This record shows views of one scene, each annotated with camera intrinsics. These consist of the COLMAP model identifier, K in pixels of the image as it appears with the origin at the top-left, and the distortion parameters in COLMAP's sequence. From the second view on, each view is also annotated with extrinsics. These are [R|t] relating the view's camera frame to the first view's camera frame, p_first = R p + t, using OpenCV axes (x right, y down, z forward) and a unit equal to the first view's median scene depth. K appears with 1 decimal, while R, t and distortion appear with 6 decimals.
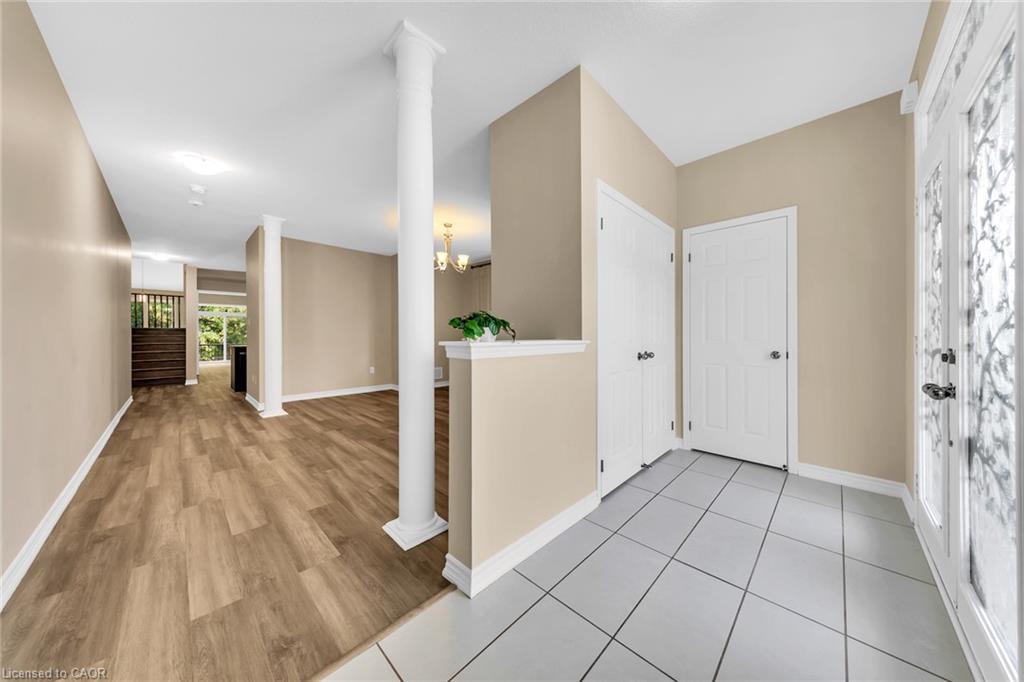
lens RADIAL K [[328.0, 0, 519.1], [0, 328.0, 338.9], [0, 0, 1]] dist [0.006423, -0.000538]
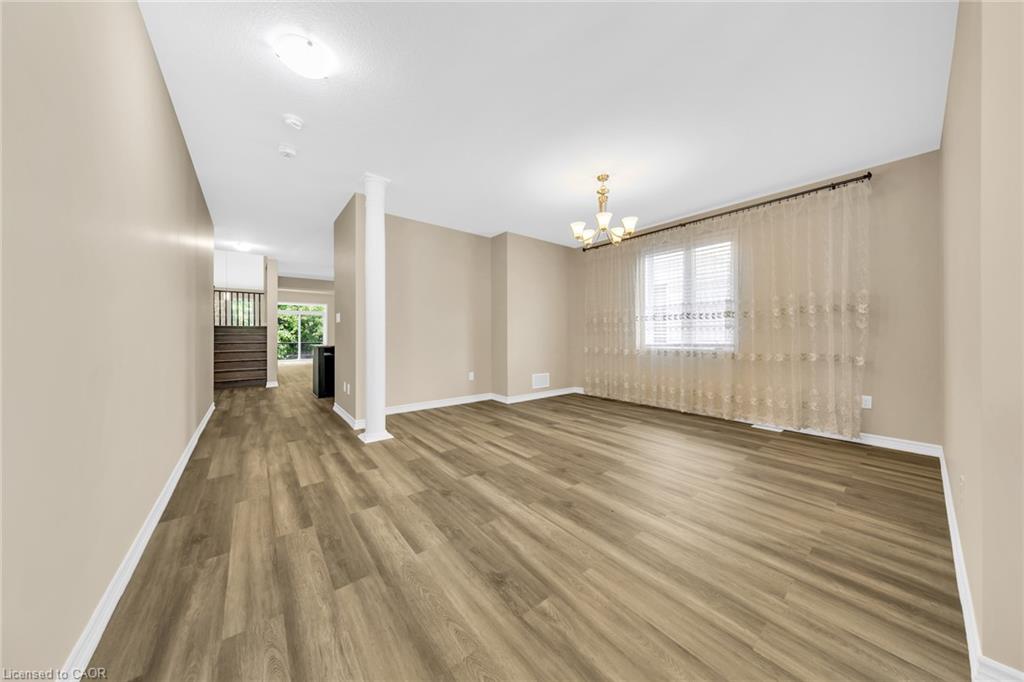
lens RADIAL K [[328.0, 0, 521.4], [0, 328.0, 336.8], [0, 0, 1]] dist [0.006423, -0.000538]
pose [[0.992534, 0.001552, -0.121959, -0.333027], [-0.001902, 0.999994, -0.002749, -0.000737], [0.121954, 0.002961, 0.992531, 0.300579]]
